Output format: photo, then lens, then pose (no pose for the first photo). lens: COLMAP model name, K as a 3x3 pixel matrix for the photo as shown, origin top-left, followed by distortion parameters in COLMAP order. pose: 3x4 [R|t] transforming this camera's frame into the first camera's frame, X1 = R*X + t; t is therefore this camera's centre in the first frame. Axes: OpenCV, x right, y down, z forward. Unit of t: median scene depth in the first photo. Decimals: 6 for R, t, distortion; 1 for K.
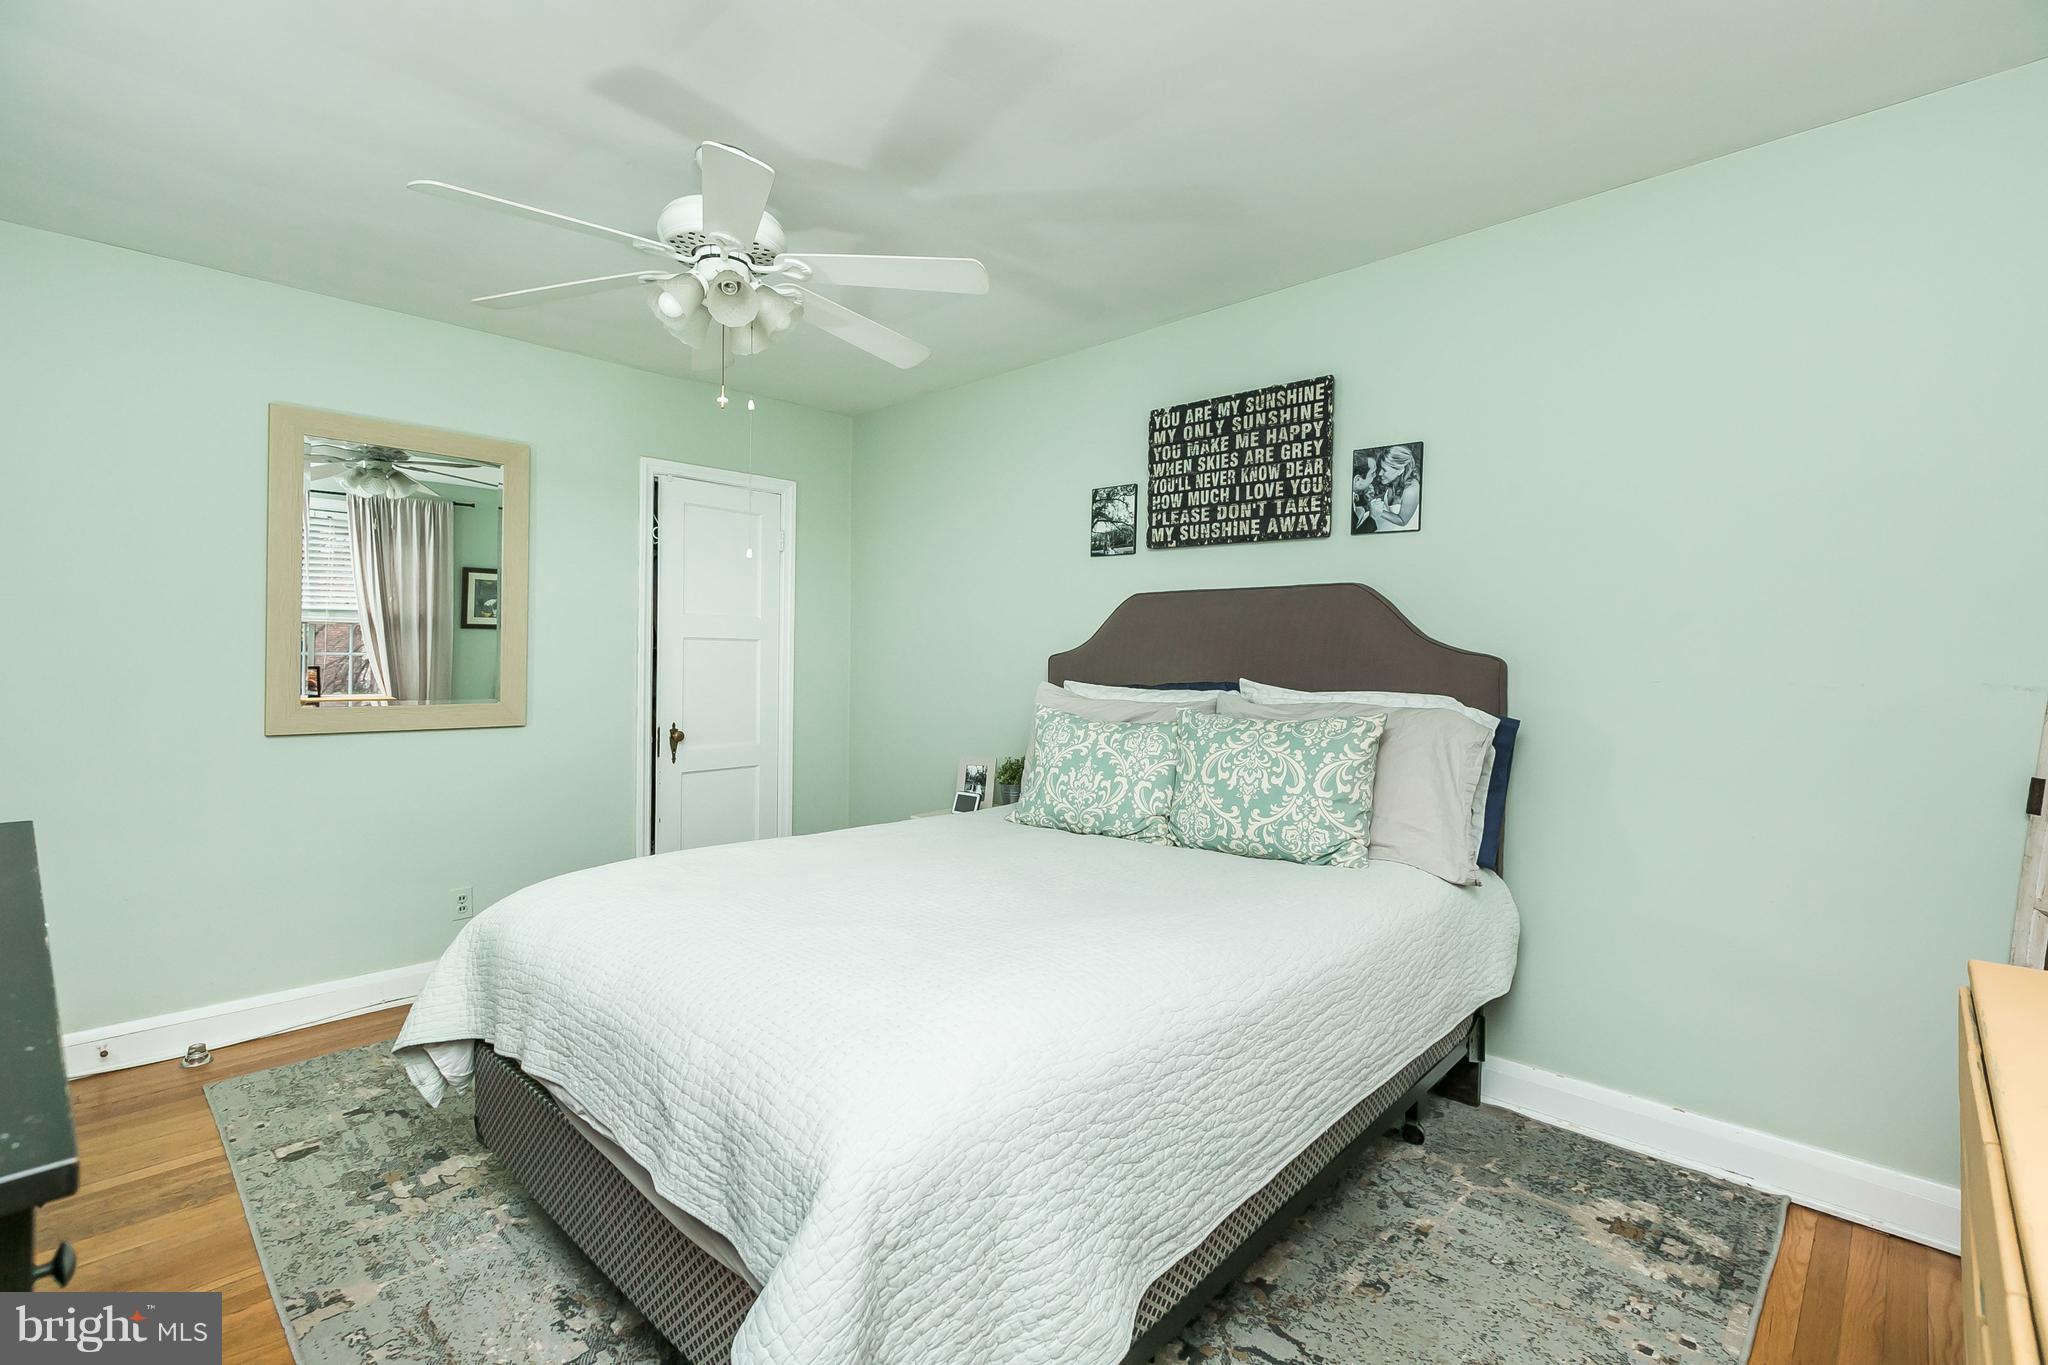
lens RADIAL K [[922.1, 0, 1033.1], [0, 922.1, 680.4], [0, 0, 1]] dist [0.007147, -0.001030]
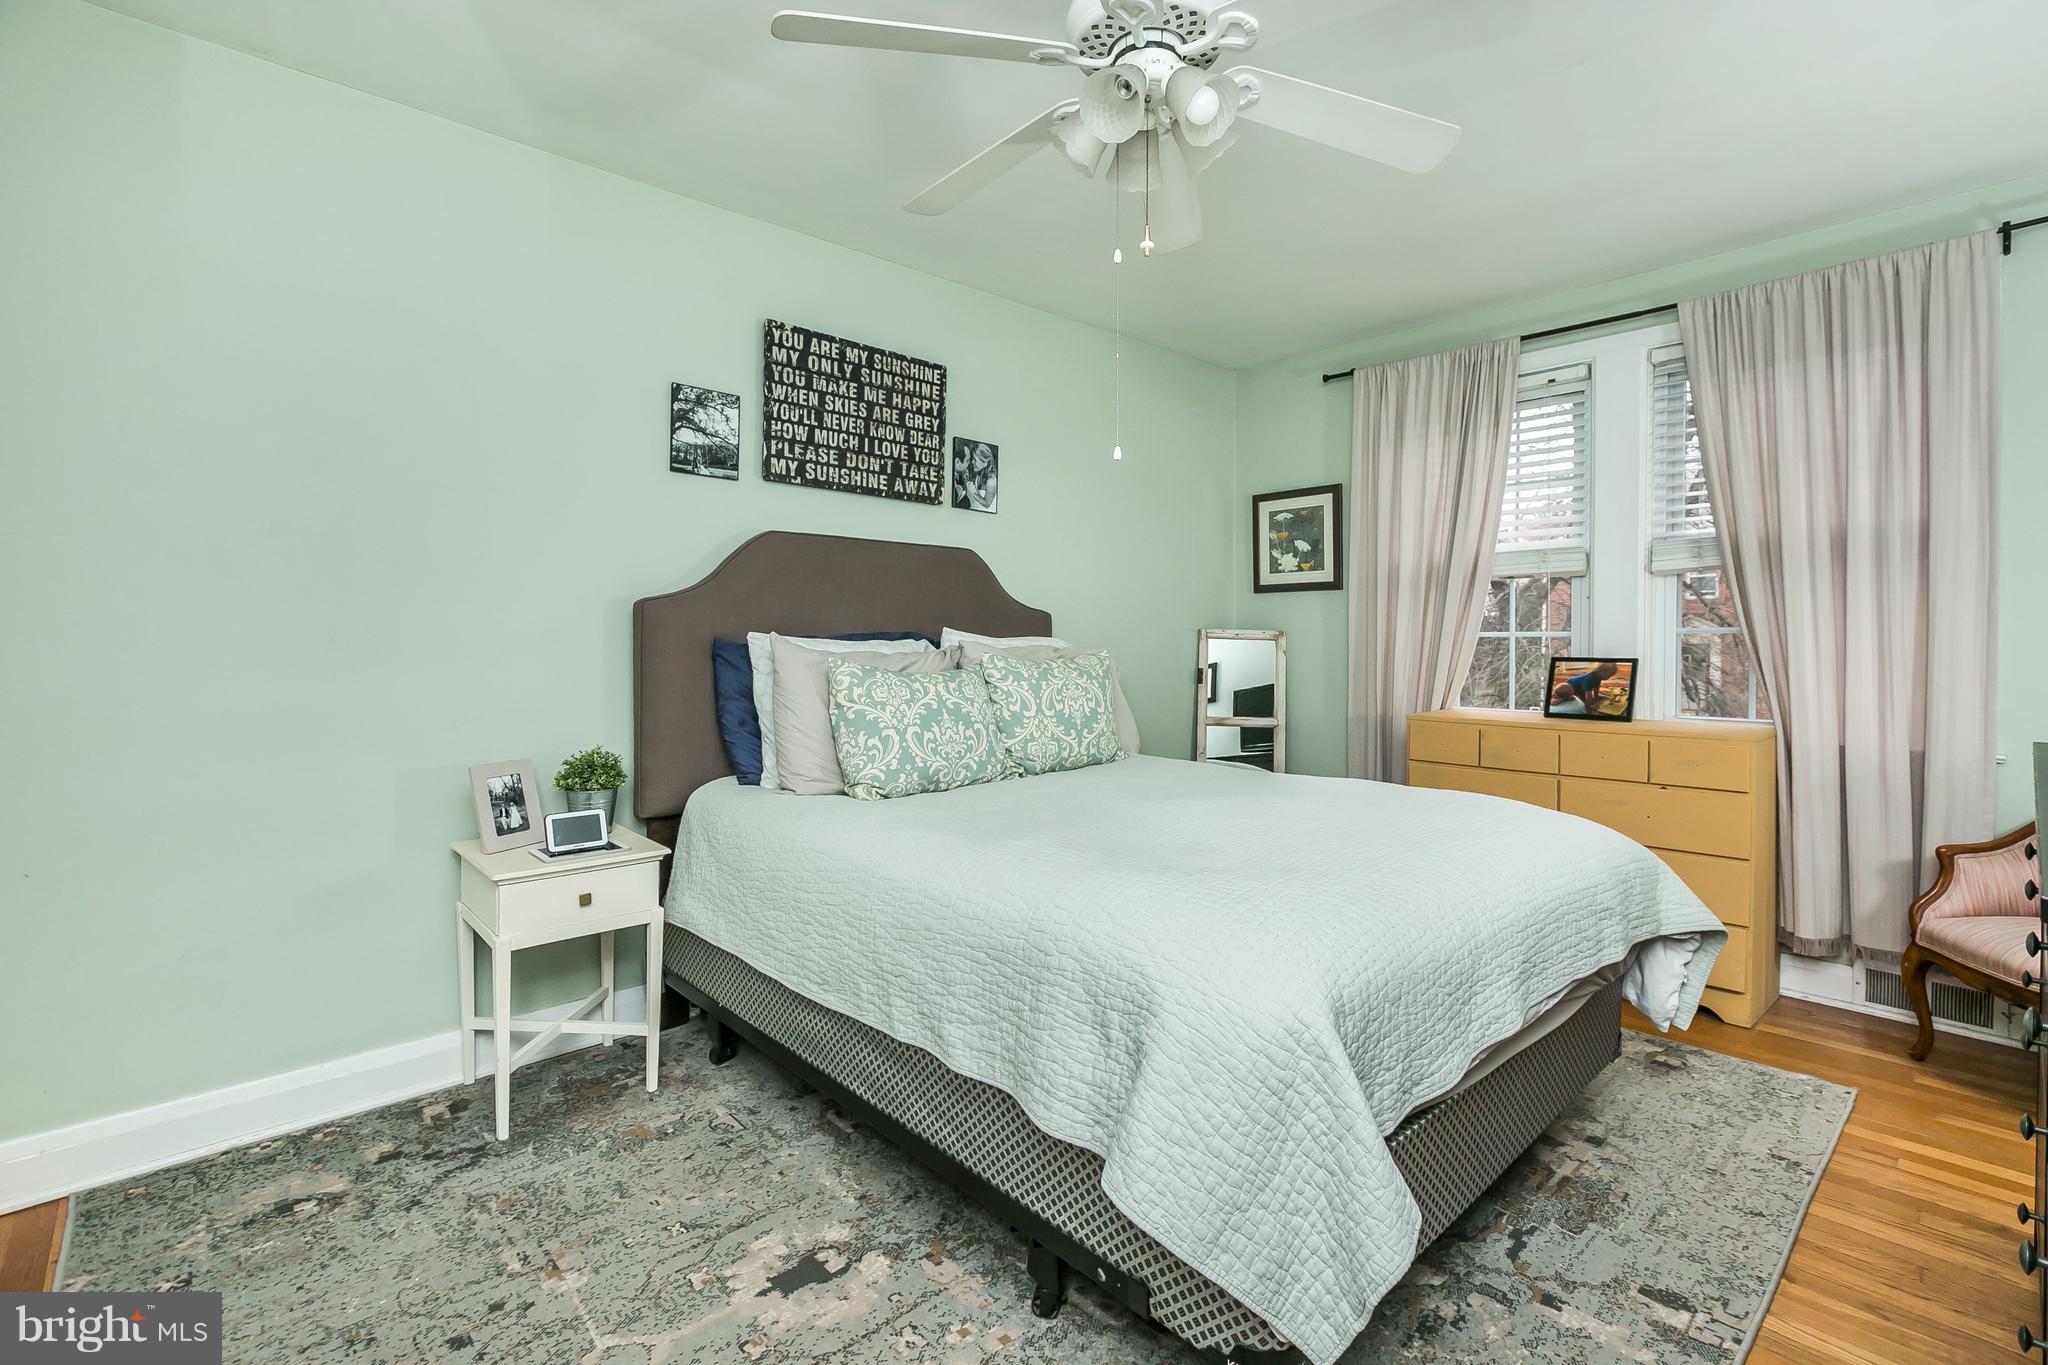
lens RADIAL K [[936.9, 0, 1032.9], [0, 936.9, 676.1], [0, 0, 1]] dist [-0.001964, -0.000171]
pose [[0.082751, -0.048789, 0.995375, -0.797333], [0.018154, 0.998709, 0.047444, 0.004128], [-0.996405, 0.014144, 0.083530, 0.740777]]
